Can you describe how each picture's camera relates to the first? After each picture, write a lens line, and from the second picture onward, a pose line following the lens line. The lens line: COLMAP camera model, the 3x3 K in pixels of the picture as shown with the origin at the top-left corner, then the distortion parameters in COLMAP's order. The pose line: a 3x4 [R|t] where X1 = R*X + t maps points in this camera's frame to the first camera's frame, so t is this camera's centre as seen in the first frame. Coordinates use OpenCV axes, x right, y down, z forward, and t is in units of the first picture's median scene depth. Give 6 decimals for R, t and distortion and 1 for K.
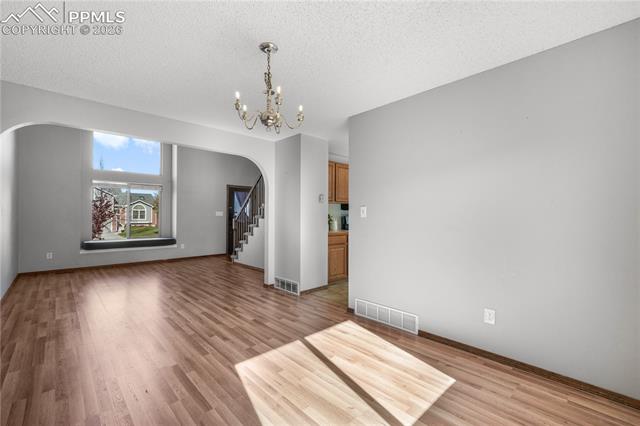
lens RADIAL K [[278.6, 0, 319.3], [0, 278.6, 193.8], [0, 0, 1]] dist [0.017703, 0.000261]
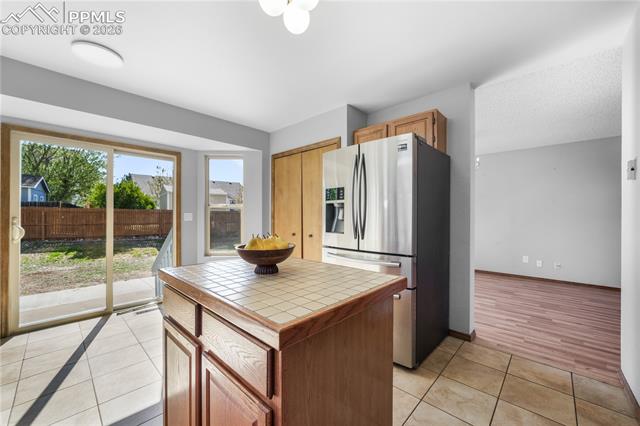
lens RADIAL K [[251.6, 0, 322.9], [0, 251.6, 214.8], [0, 0, 1]] dist [-0.010488, 0.000174]
pose [[-0.997729, 0.003276, -0.067283, 0.773867], [0.008508, 0.996947, -0.077620, 0.180462], [0.066823, -0.078017, -0.994710, 2.300265]]
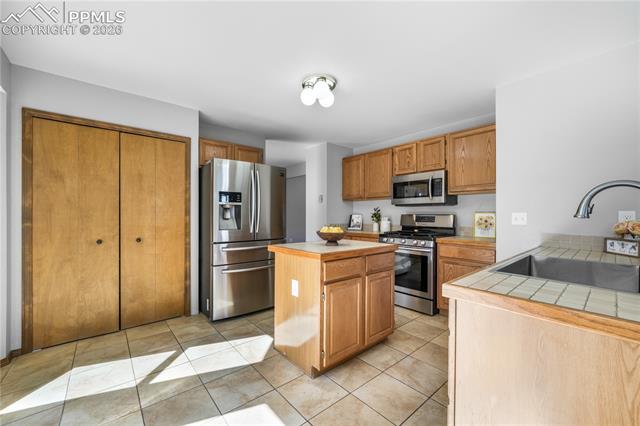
lens RADIAL K [[251.6, 0, 322.9], [0, 251.6, 214.8], [0, 0, 1]] dist [-0.010488, 0.000174]
pose [[-0.050356, -0.001302, -0.998730, 1.715486], [0.078724, 0.996883, -0.005268, 0.149556], [0.995624, -0.078889, -0.050097, 1.855870]]
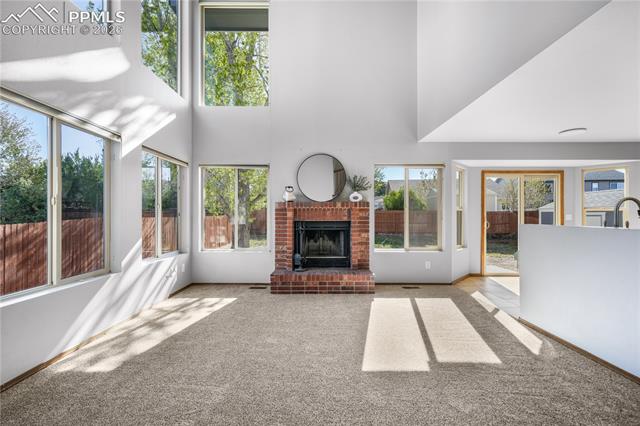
lens RADIAL K [[274.2, 0, 317.1], [0, 274.2, 213.5], [0, 0, 1]] dist [0.001306, 0.000048]
pose [[-0.726520, 0.005925, 0.687120, 1.369790], [-0.052493, 0.996562, -0.064096, 0.282501], [-0.685137, -0.082636, -0.723711, 3.649488]]
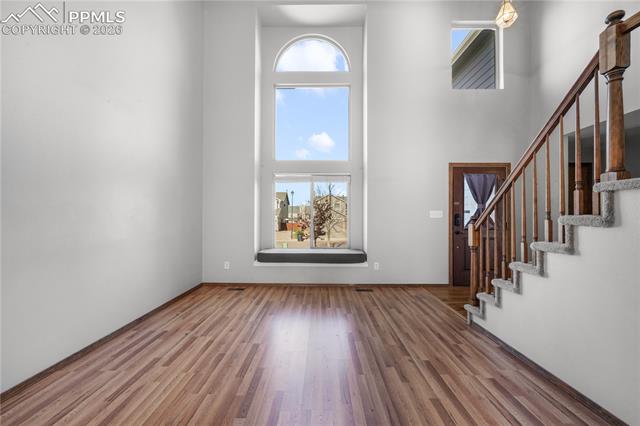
lens RADIAL K [[253.3, 0, 318.9], [0, 253.3, 223.8], [0, 0, 1]] dist [0.000128, -0.000049]
pose [[0.725114, 0.017251, -0.688413, -0.080067], [0.051092, 0.995583, 0.078765, 0.017232], [0.686731, -0.092286, 0.721030, 0.212254]]
